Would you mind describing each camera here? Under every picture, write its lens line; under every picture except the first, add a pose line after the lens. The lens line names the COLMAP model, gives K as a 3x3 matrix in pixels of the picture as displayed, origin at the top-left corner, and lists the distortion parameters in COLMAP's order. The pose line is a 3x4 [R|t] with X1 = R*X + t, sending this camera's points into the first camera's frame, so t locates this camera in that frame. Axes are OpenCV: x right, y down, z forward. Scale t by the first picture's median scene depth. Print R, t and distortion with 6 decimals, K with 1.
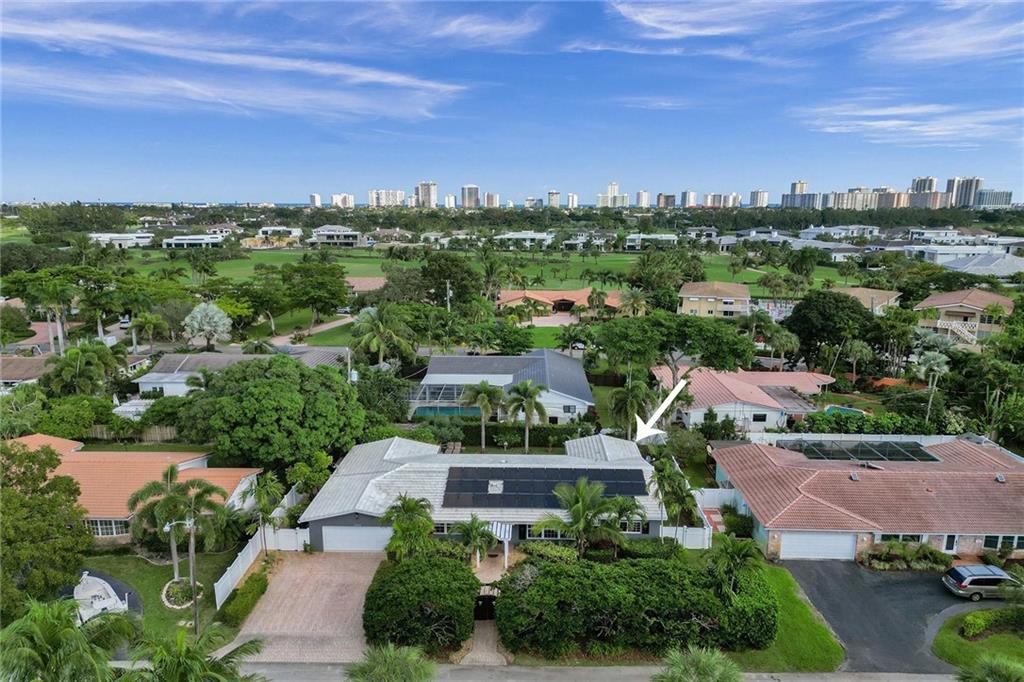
lens RADIAL K [[652.7, 0, 506.8], [0, 652.7, 353.3], [0, 0, 1]] dist [0.053379, -0.043111]
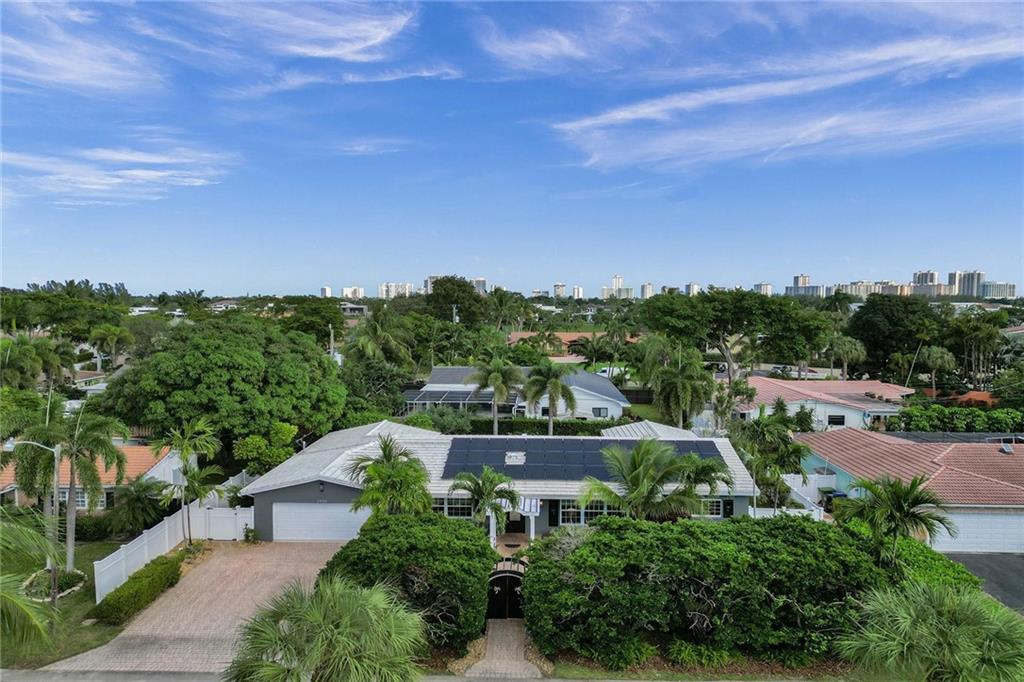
lens RADIAL K [[652.7, 0, 506.8], [0, 652.7, 353.3], [0, 0, 1]] dist [0.053379, -0.043111]
pose [[0.999951, 0.000689, -0.009863, -0.017286], [-0.002099, 0.989621, -0.143688, 0.173152], [0.009662, 0.143701, 0.989574, 0.232525]]
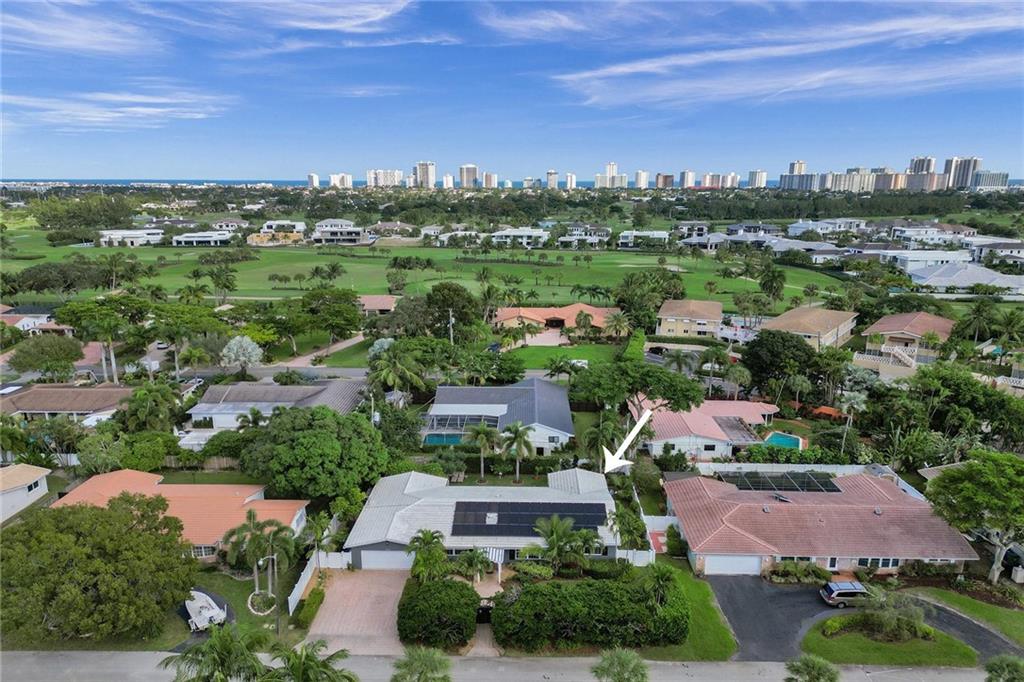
lens RADIAL K [[652.7, 0, 506.8], [0, 652.7, 353.3], [0, 0, 1]] dist [0.053379, -0.043111]
pose [[0.999998, -0.001002, 0.001905, 0.009508], [0.000935, 0.999393, 0.034822, -0.153028], [-0.001939, -0.034821, 0.999392, -0.265038]]
